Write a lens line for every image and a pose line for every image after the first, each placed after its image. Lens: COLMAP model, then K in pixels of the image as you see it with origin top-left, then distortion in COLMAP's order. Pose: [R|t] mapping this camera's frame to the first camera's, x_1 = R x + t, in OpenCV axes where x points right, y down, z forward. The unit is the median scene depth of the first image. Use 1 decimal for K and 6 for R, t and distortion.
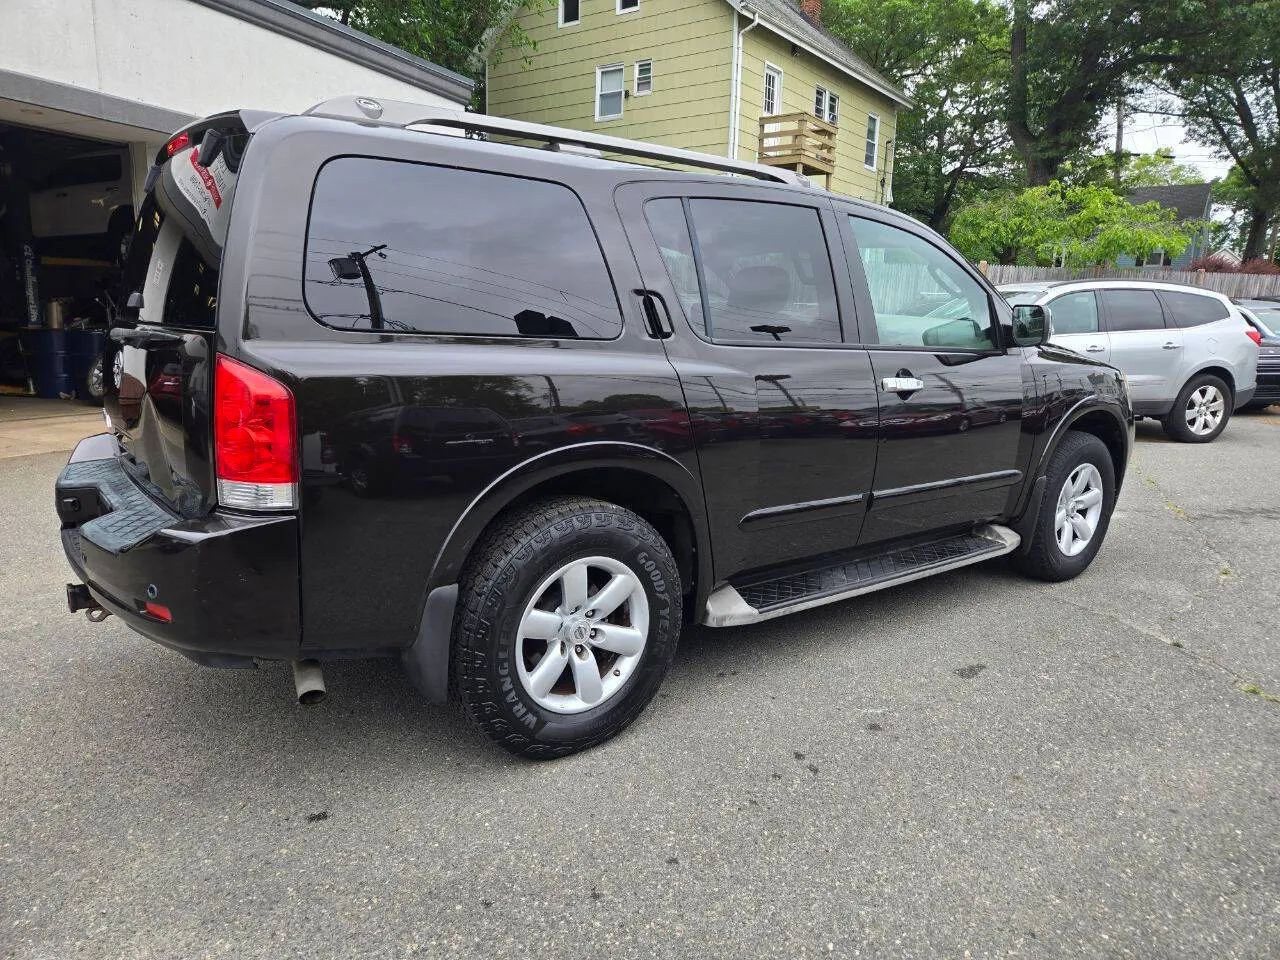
lens RADIAL K [[859.3, 0, 644.6], [0, 859.3, 481.8], [0, 0, 1]] dist [0.030146, -0.000399]
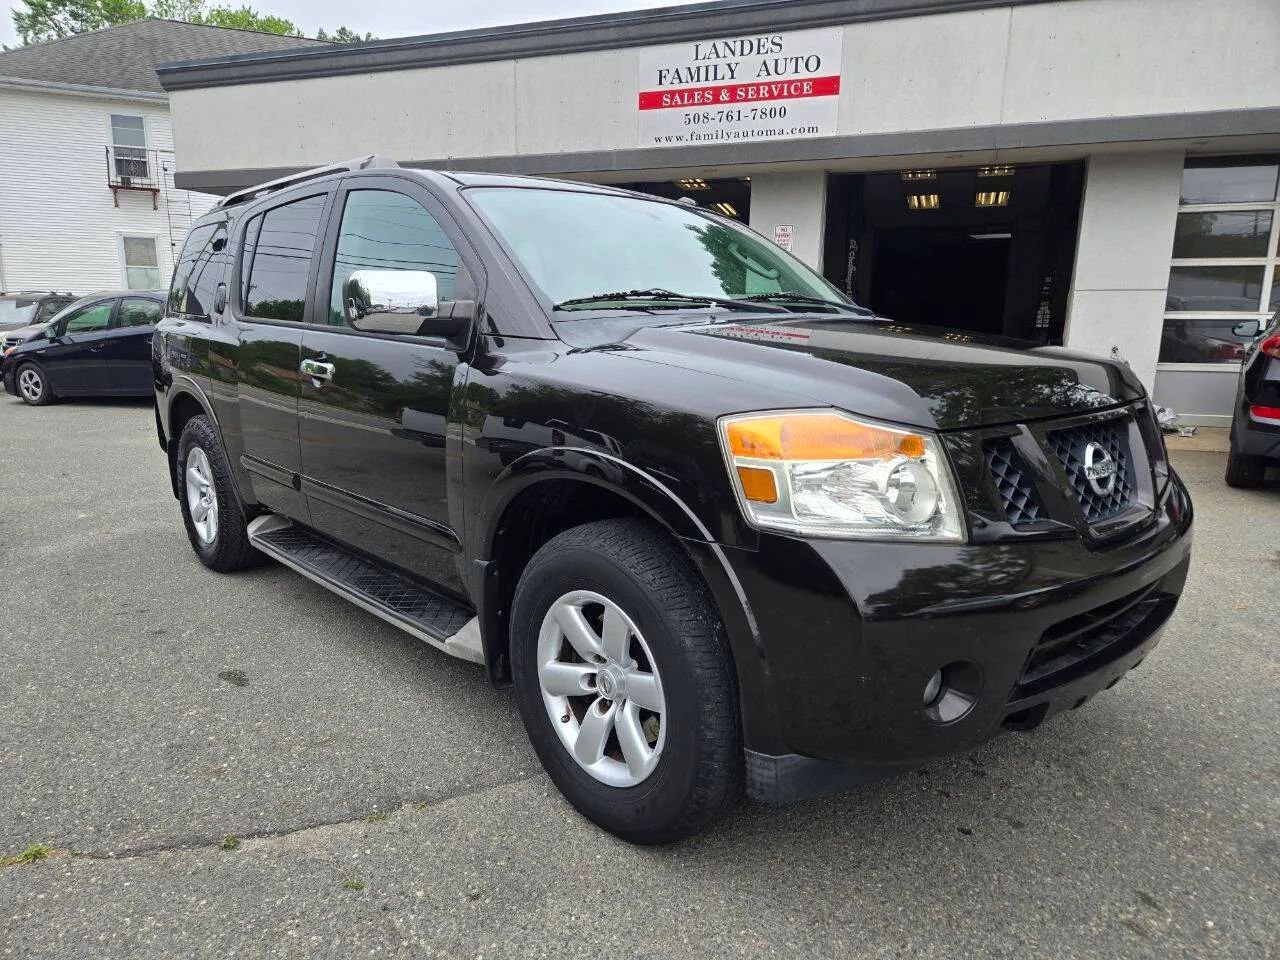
lens RADIAL K [[871.5, 0, 636.6], [0, 871.5, 467.9], [0, 0, 1]] dist [0.076540, -0.063840]
pose [[0.082434, 0.155631, -0.984370, 1.002465], [-0.194770, 0.971200, 0.137239, -0.162571], [0.977379, 0.180412, 0.110372, 0.970757]]
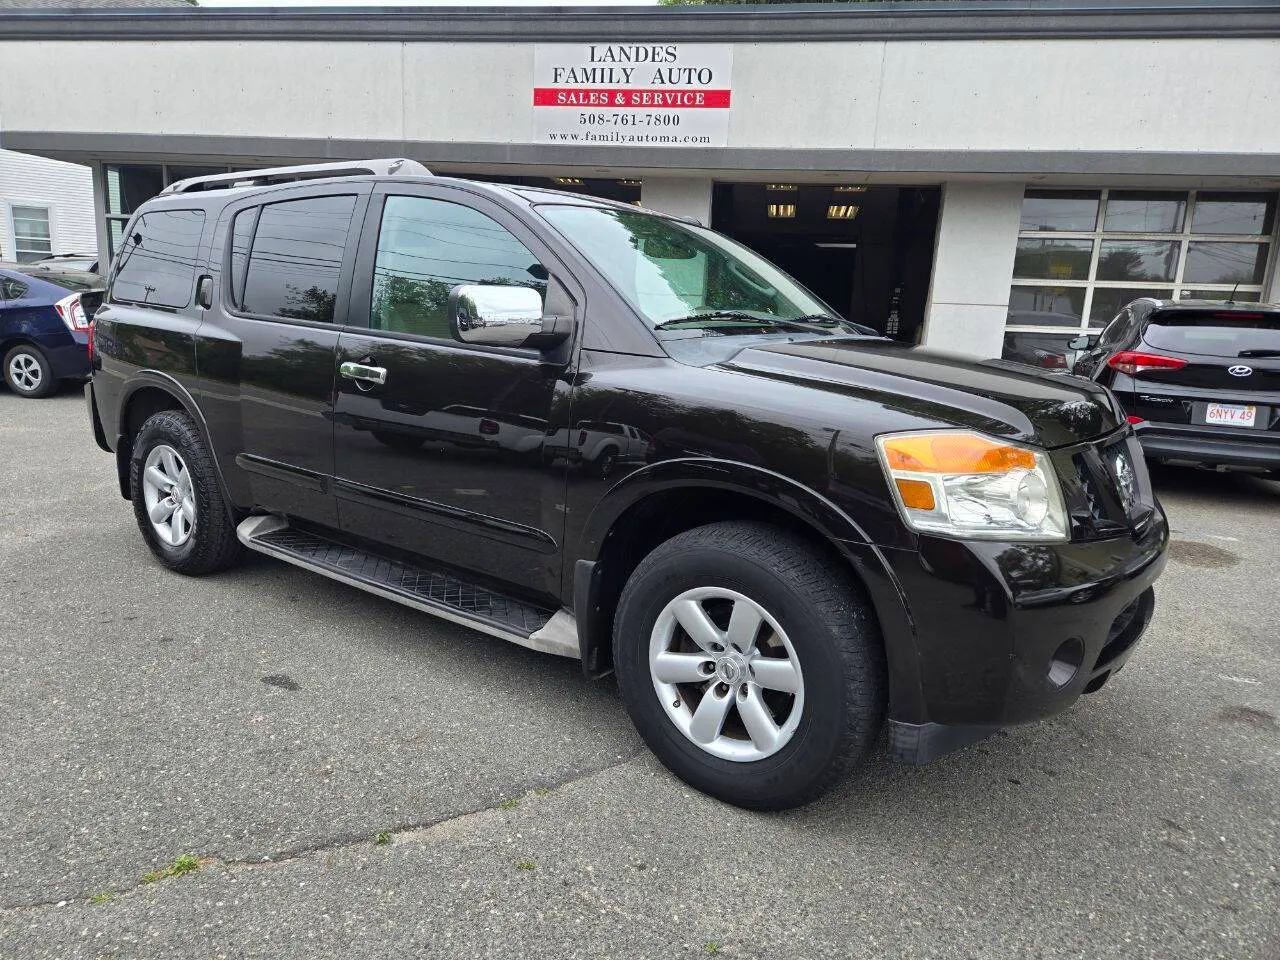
lens RADIAL K [[871.5, 0, 636.6], [0, 871.5, 467.9], [0, 0, 1]] dist [0.076540, -0.063840]
pose [[0.268488, 0.166586, -0.948769, 1.017956], [-0.220198, 0.969468, 0.107907, -0.142152], [0.937778, 0.179946, 0.296972, 0.787101]]
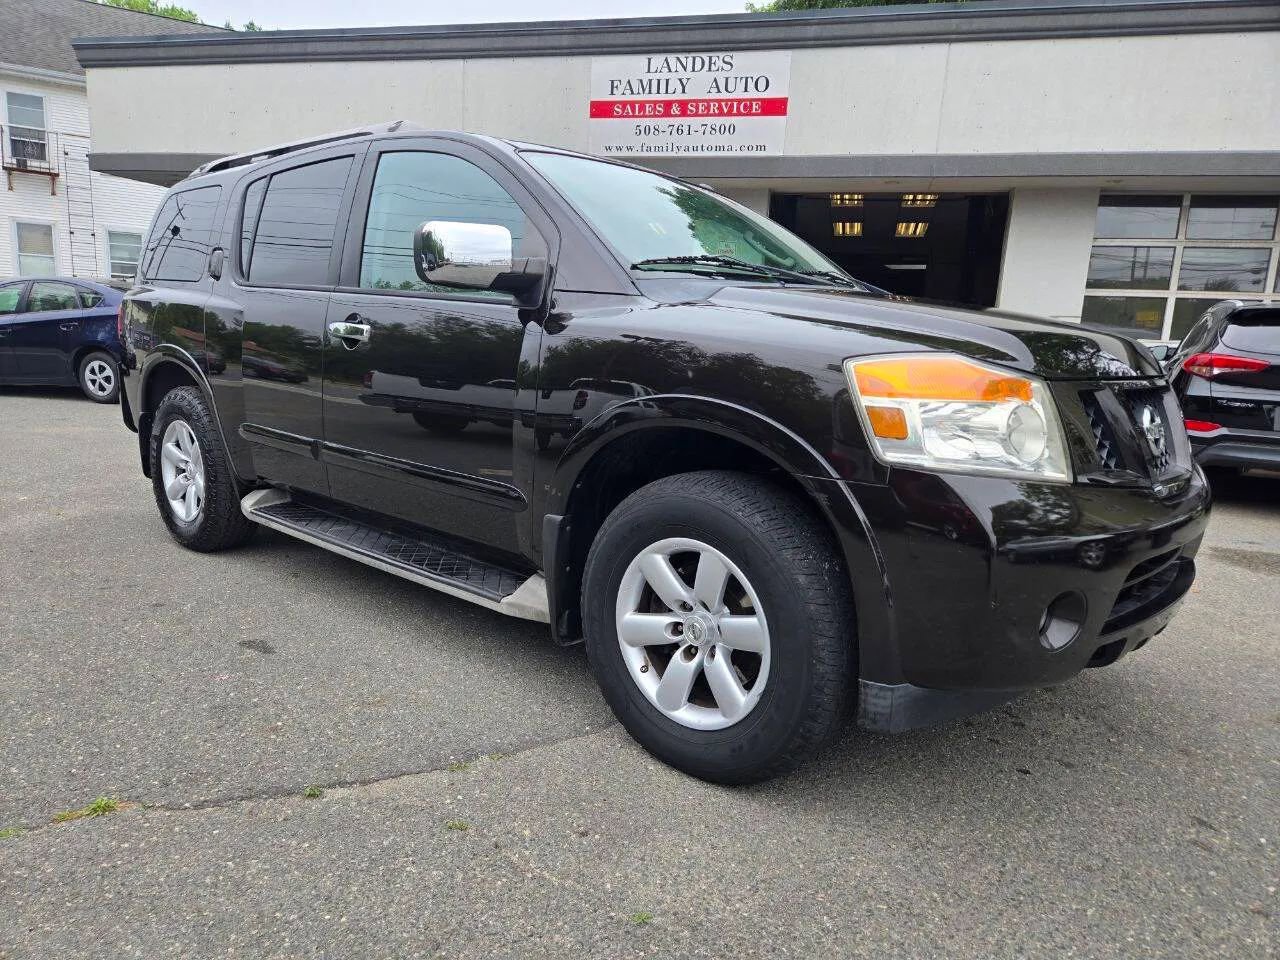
lens RADIAL K [[868.0, 0, 640.0], [0, 868.0, 480.0], [0, 0, 1]] dist [0.080811, -0.069268]
pose [[0.188878, 0.148642, -0.970686, 1.000718], [-0.227300, 0.968251, 0.104041, -0.100432], [0.955332, 0.200986, 0.216668, 0.872081]]
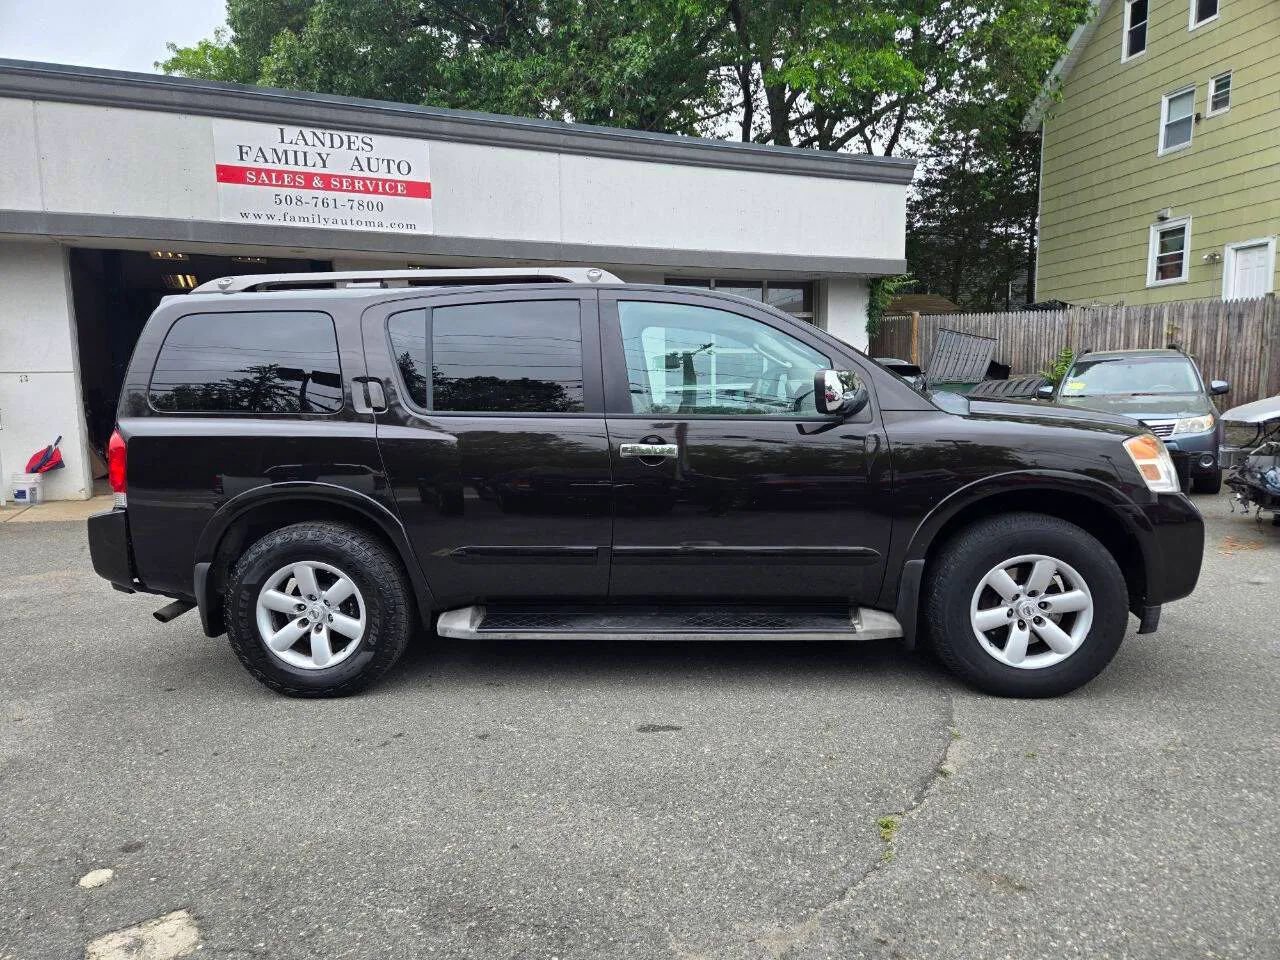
lens RADIAL K [[861.0, 0, 640.0], [0, 861.0, 480.0], [0, 0, 1]] dist [0.031445, -0.002290]
pose [[0.753306, 0.040910, -0.656396, 0.784918], [-0.092886, 0.994677, -0.044607, -0.021472], [0.651078, 0.094573, 0.753096, 0.142873]]
